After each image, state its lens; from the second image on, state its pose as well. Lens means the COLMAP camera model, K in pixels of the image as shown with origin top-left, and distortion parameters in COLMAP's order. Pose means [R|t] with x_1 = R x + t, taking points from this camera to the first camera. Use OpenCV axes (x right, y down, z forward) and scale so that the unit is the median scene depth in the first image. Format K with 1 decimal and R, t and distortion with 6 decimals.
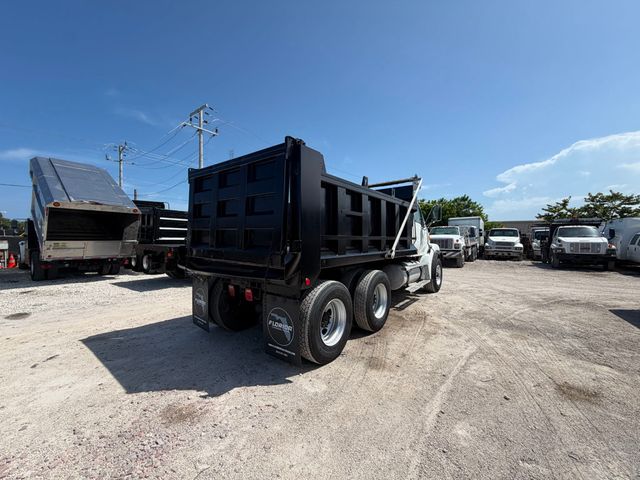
lens RADIAL K [[255.3, 0, 319.1], [0, 255.3, 241.8], [0, 0, 1]] dist [0.000634, 0.000084]
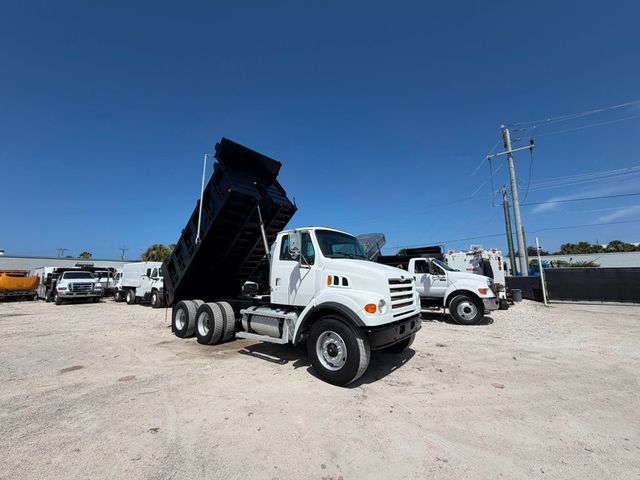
lens RADIAL K [[256.6, 0, 318.3], [0, 256.6, 240.6], [0, 0, 1]] dist [-0.000156, 0.000001]
pose [[-0.017154, -0.149195, -0.988659, 1.351256], [-0.004455, 0.988806, -0.149140, -0.020142], [0.999843, 0.001846, -0.017627, 1.289111]]
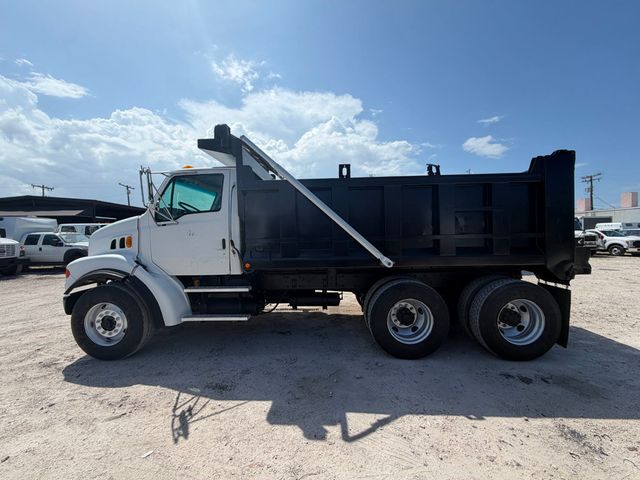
lens RADIAL K [[256.6, 0, 318.3], [0, 256.6, 240.6], [0, 0, 1]] dist [-0.000156, 0.000001]
pose [[-0.578681, -0.015936, 0.815399, -0.496389], [0.023803, 0.999053, 0.036418, -0.034629], [-0.815207, 0.040483, -0.577753, 1.510546]]
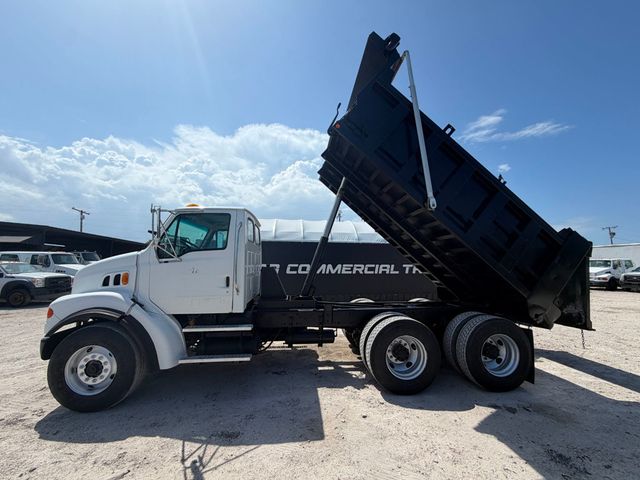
lens RADIAL K [[255.3, 0, 319.1], [0, 255.3, 241.8], [0, 0, 1]] dist [0.000634, 0.000084]
pose [[-0.680019, 0.064668, 0.730337, -0.471899], [0.004946, 0.996485, -0.083629, -0.054016], [-0.733178, -0.053257, -0.677948, 1.603072]]
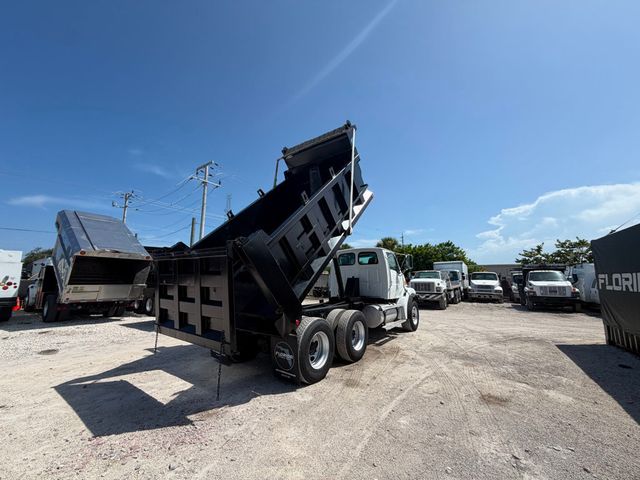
lens RADIAL K [[255.3, 0, 319.1], [0, 255.3, 241.8], [0, 0, 1]] dist [0.000634, 0.000084]
pose [[0.999698, 0.004800, 0.024093, 0.012735], [-0.000810, 0.986628, -0.162985, -0.012013], [-0.024553, 0.162916, 0.986334, -0.223068]]
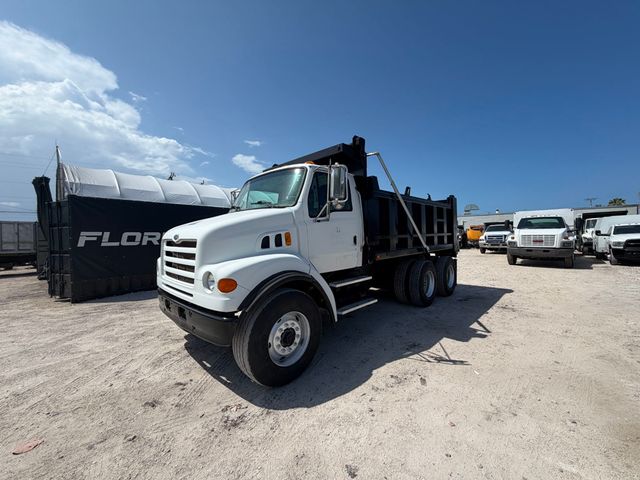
lens RADIAL K [[256.2, 0, 319.7], [0, 256.2, 242.1], [0, 0, 1]] dist [0.000300, -0.000206]
pose [[-0.992791, 0.012298, 0.119228, 0.152811], [0.016580, 0.999250, 0.034997, -0.030674], [-0.118708, 0.036721, -0.992250, 2.046454]]
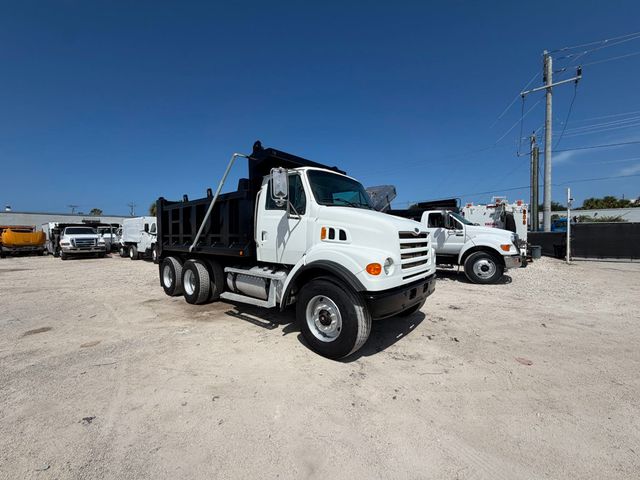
lens RADIAL K [[256.6, 0, 318.3], [0, 256.6, 240.6], [0, 0, 1]] dist [-0.000156, 0.000001]
pose [[-0.051108, 0.018832, -0.998516, 1.179280], [-0.005436, 0.999802, 0.019134, -0.011625], [0.998678, 0.006405, -0.050996, 1.329273]]
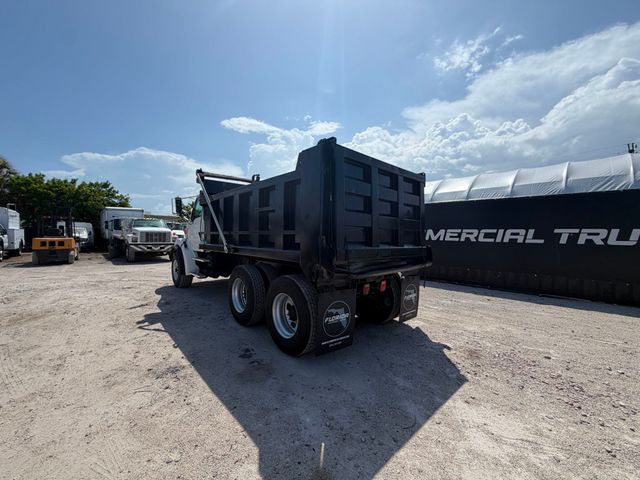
lens RADIAL K [[255.3, 0, 319.1], [0, 255.3, 241.8], [0, 0, 1]] dist [0.000634, 0.000084]
pose [[0.176221, -0.029980, 0.983894, -0.859680], [-0.001777, 0.999525, 0.030775, -0.013999], [-0.984349, -0.007171, 0.176084, 0.643993]]
